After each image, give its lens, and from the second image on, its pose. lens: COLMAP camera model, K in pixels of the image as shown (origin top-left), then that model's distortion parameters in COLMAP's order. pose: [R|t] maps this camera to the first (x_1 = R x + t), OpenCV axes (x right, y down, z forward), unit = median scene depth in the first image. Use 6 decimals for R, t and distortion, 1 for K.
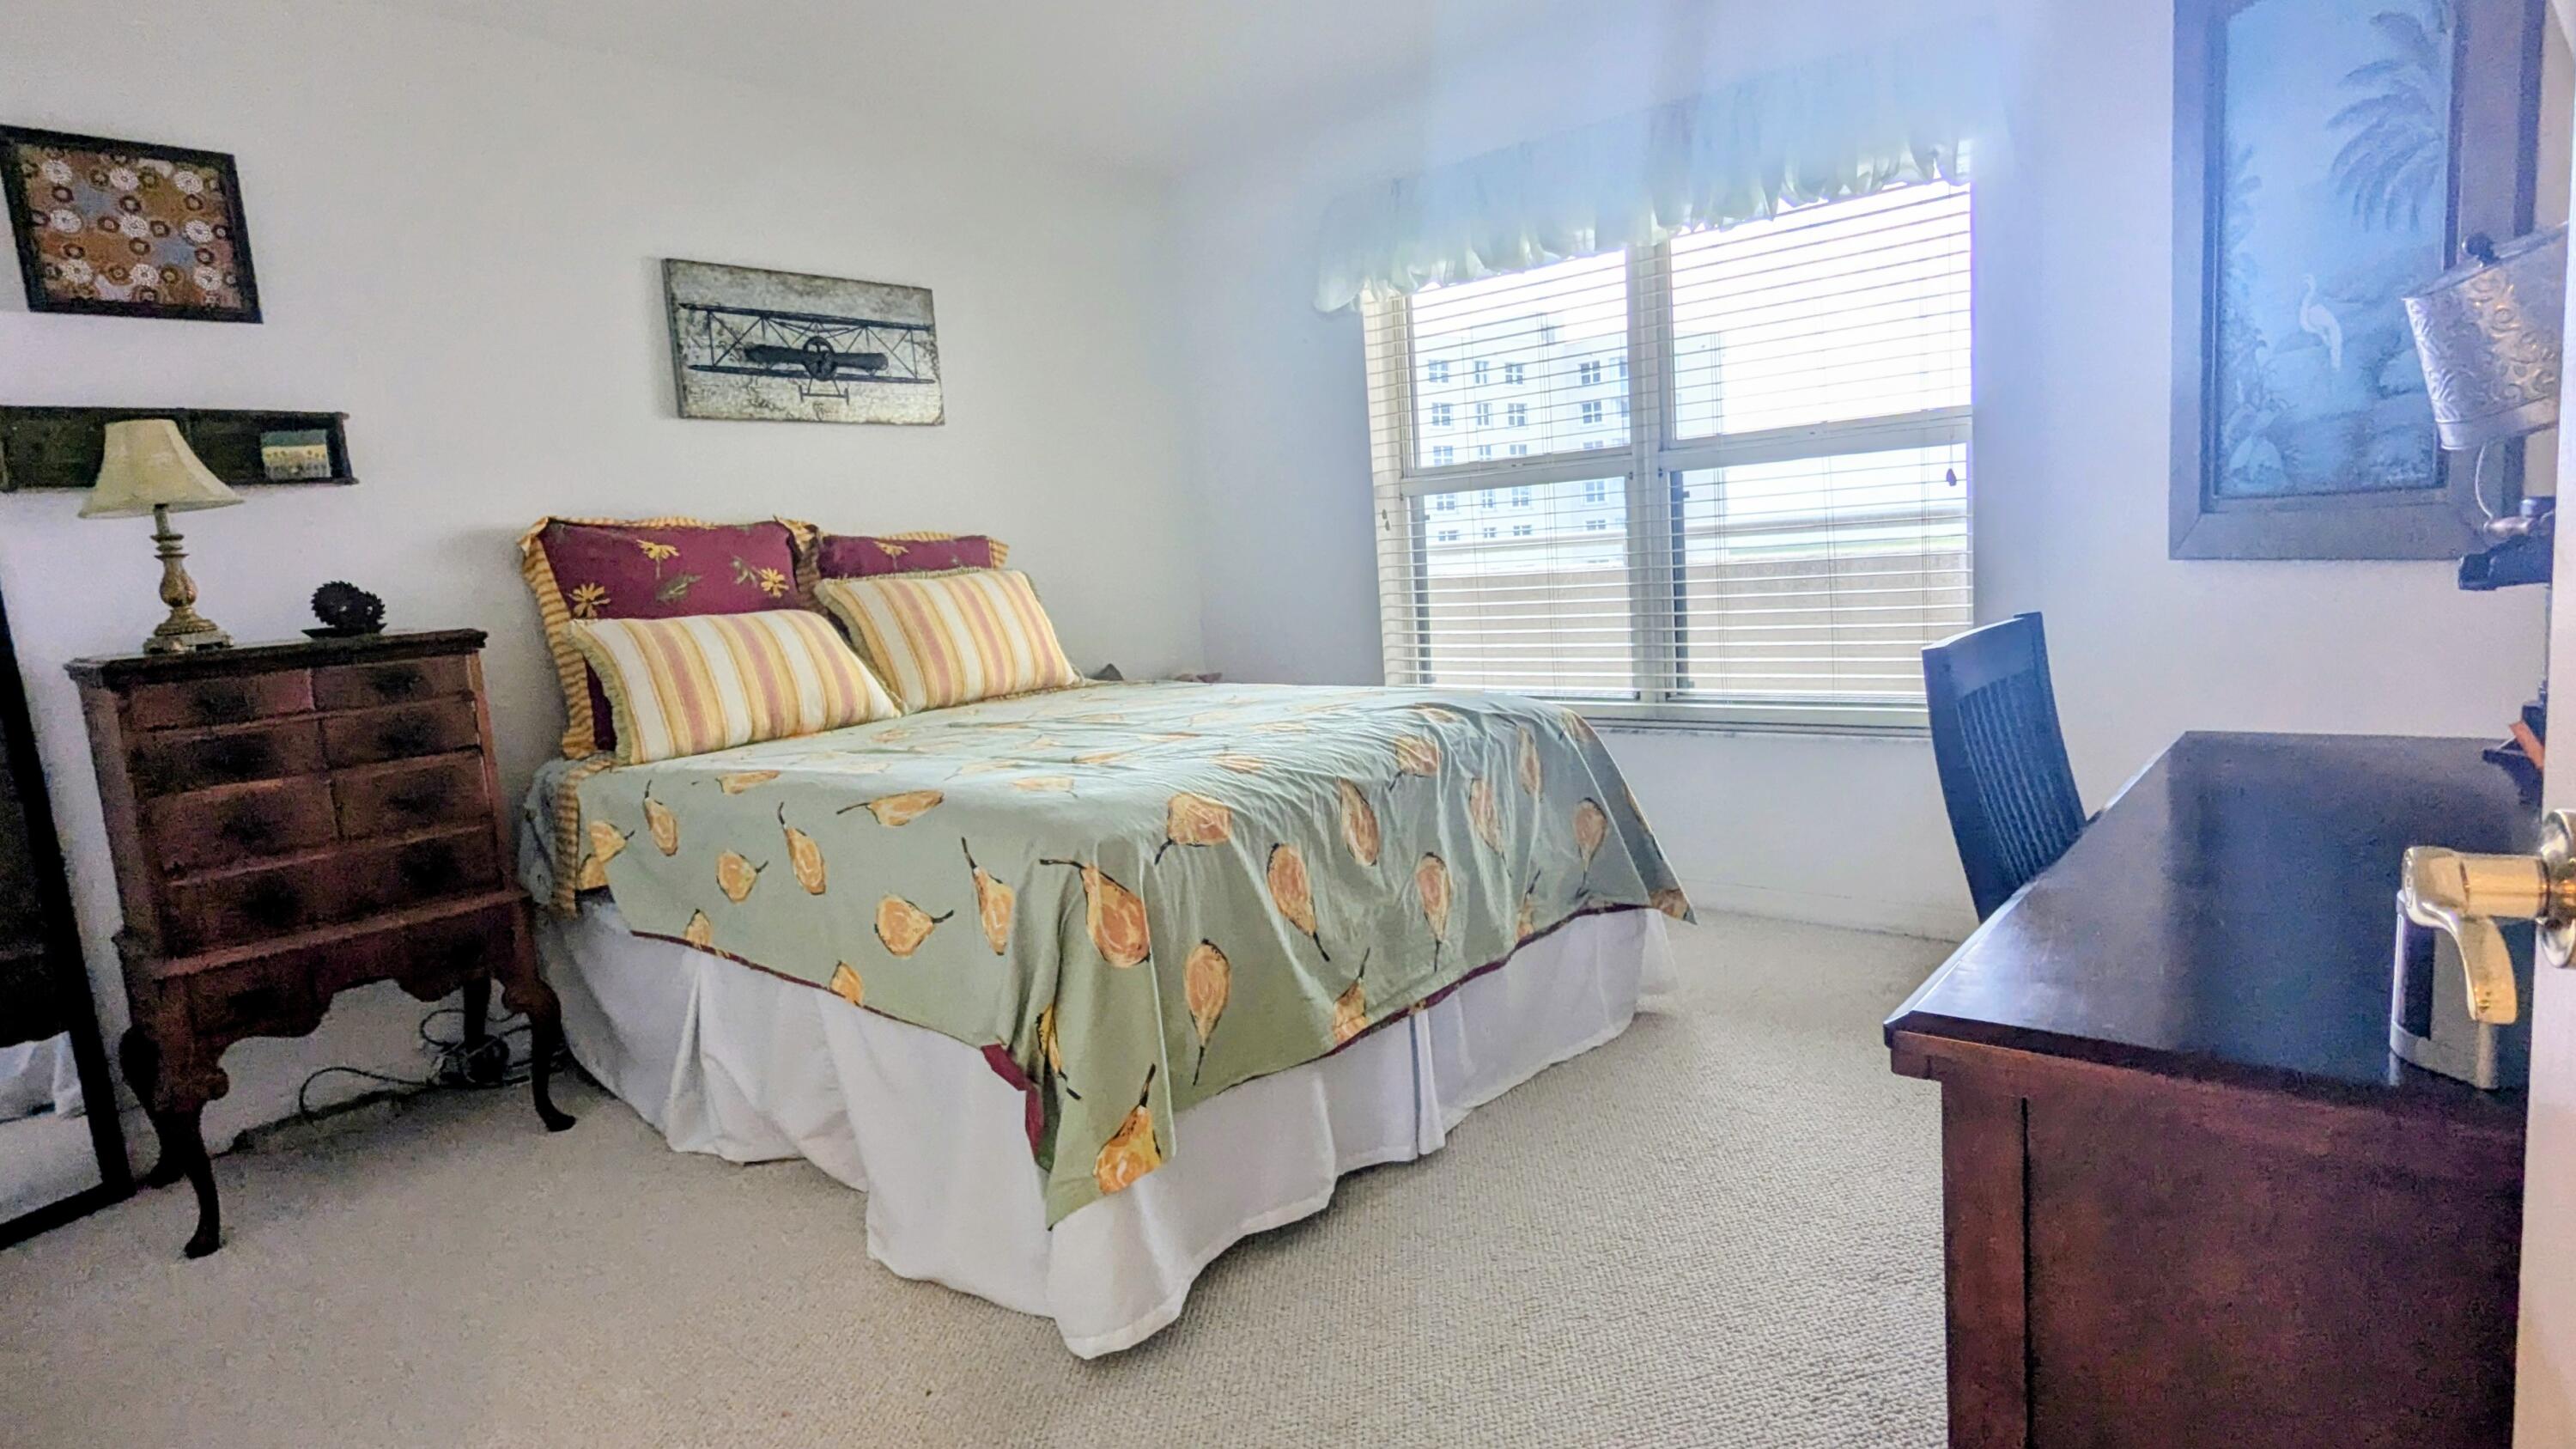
lens RADIAL K [[1382.0, 0, 1078.4], [0, 1382.0, 730.5], [0, 0, 1]] dist [-0.001643, 0.000366]
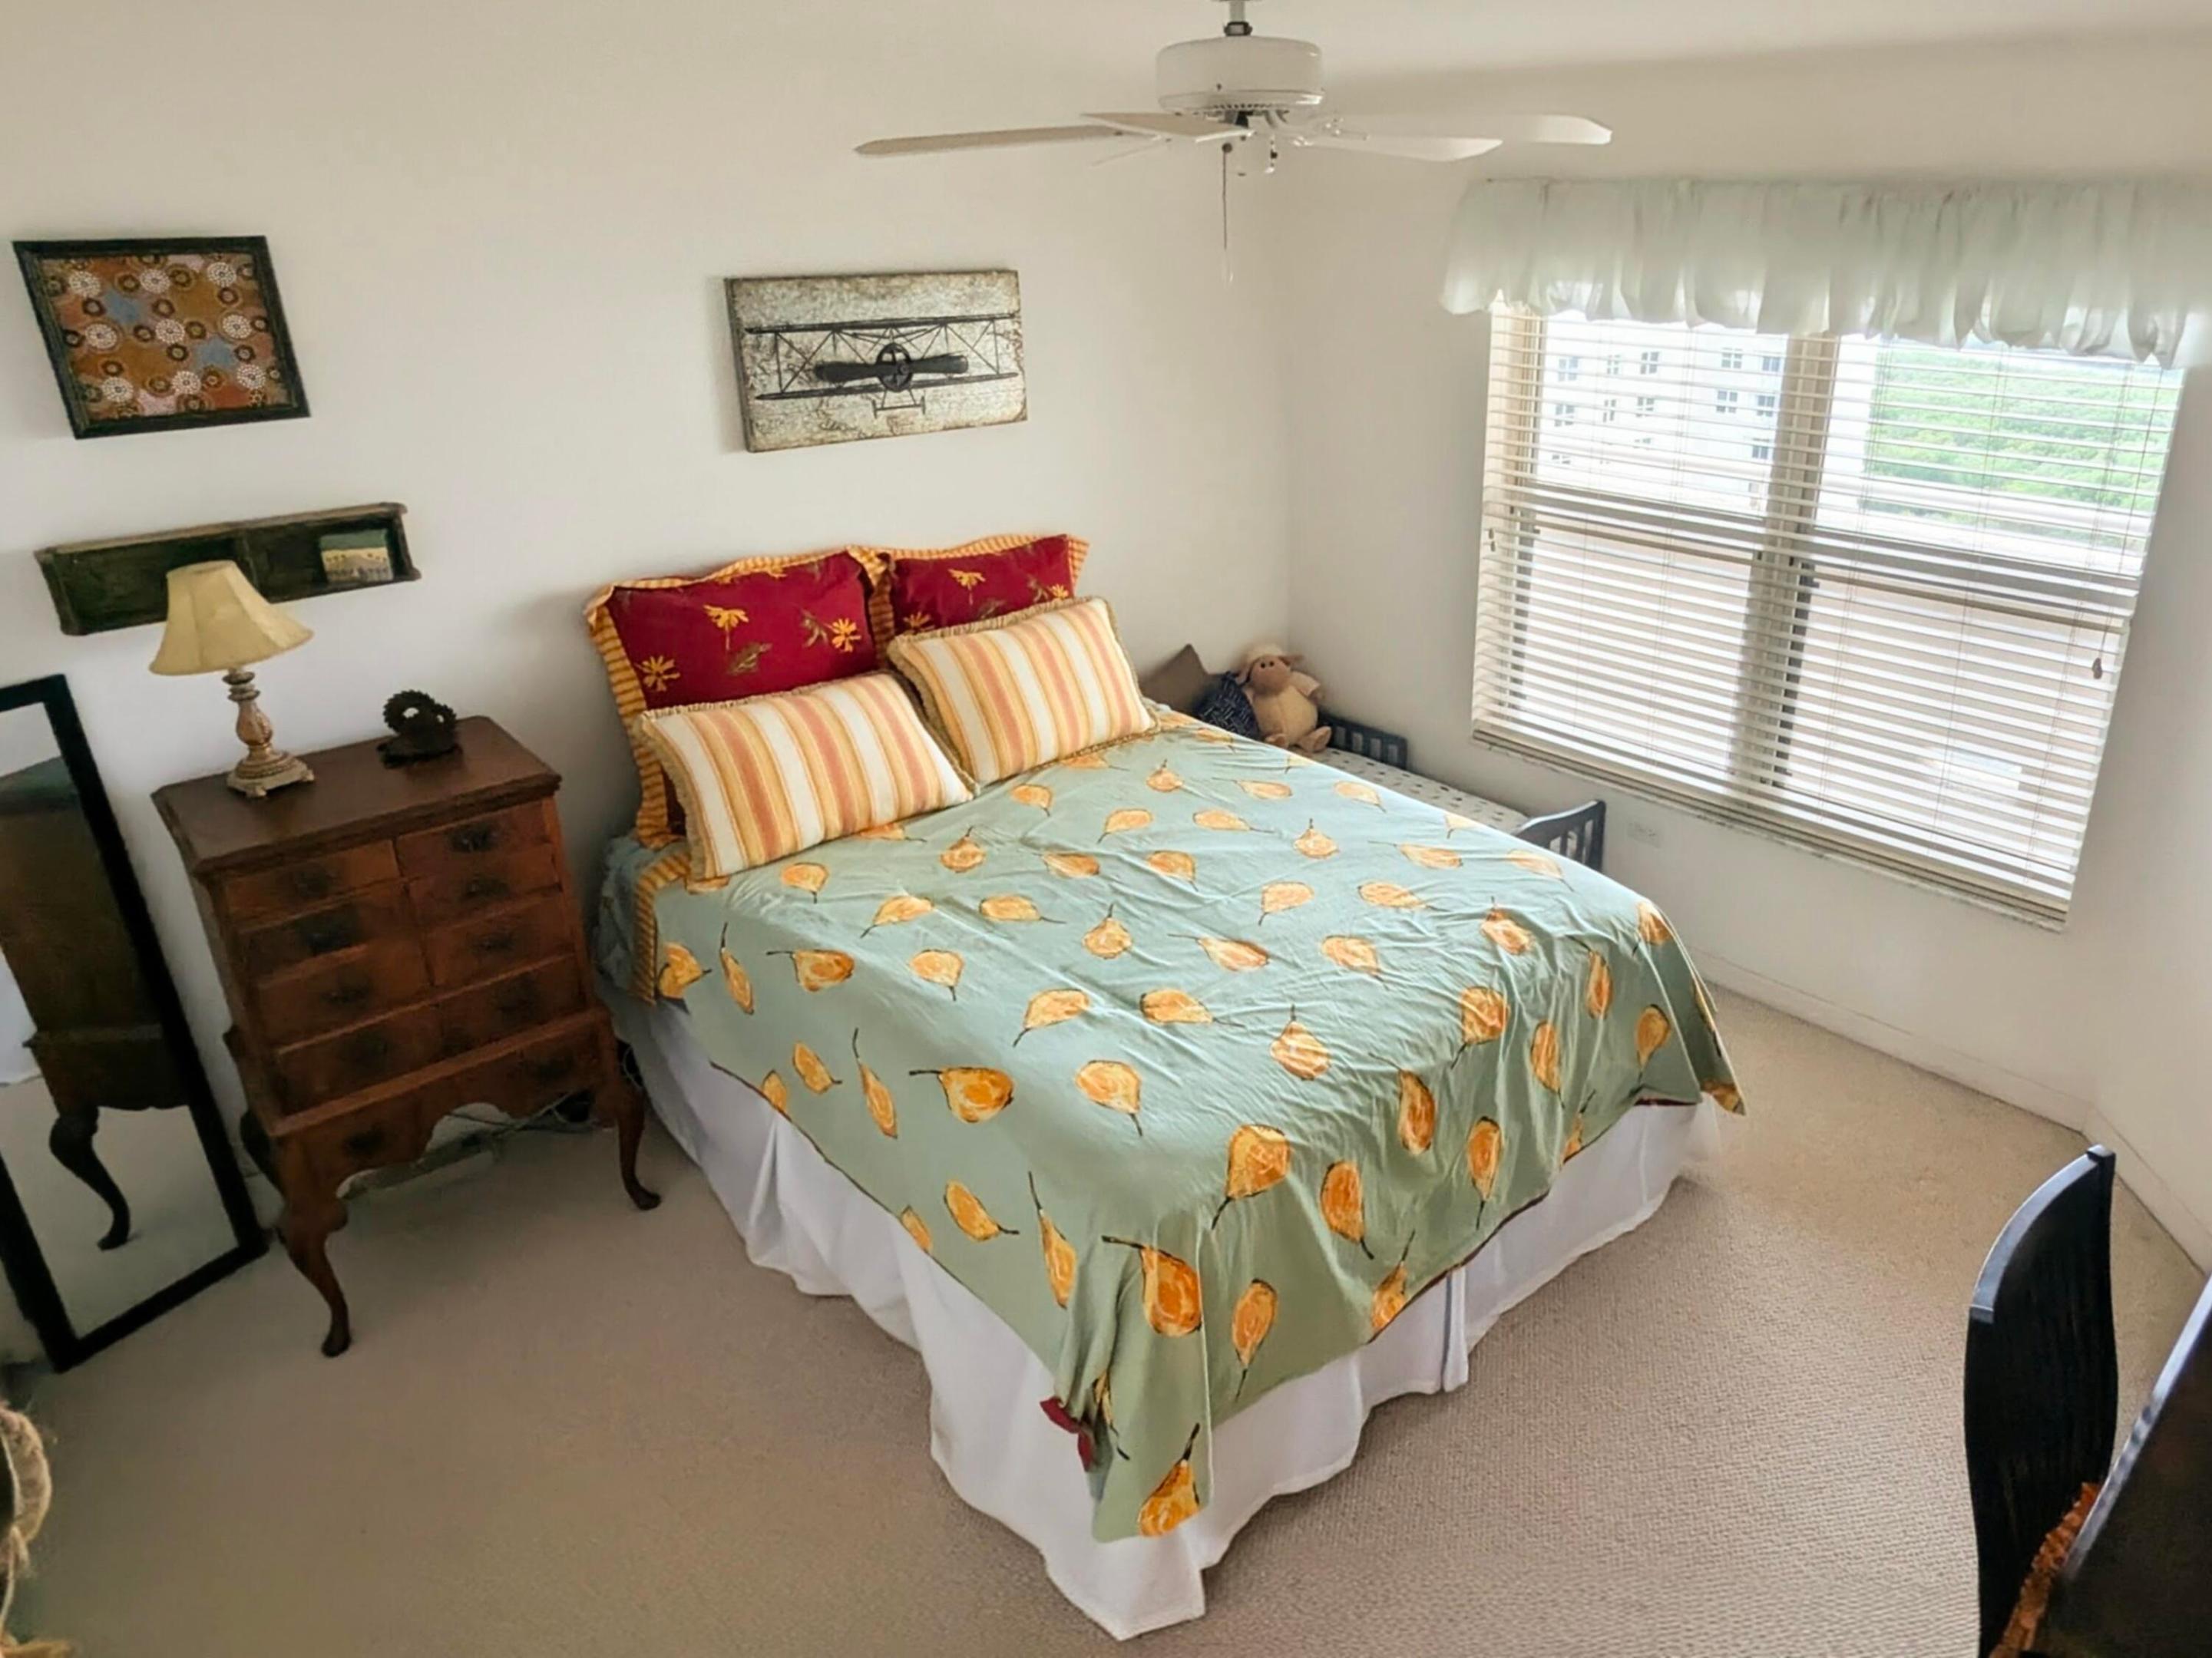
lens RADIAL K [[1410.4, 0, 1093.6], [0, 1410.4, 826.4], [0, 0, 1]] dist [0.008029, -0.016185]
pose [[0.998010, 0.055129, -0.030615, -0.011741], [-0.046212, 0.969732, 0.239757, -0.289032], [0.042906, -0.237865, 0.970350, 0.019975]]
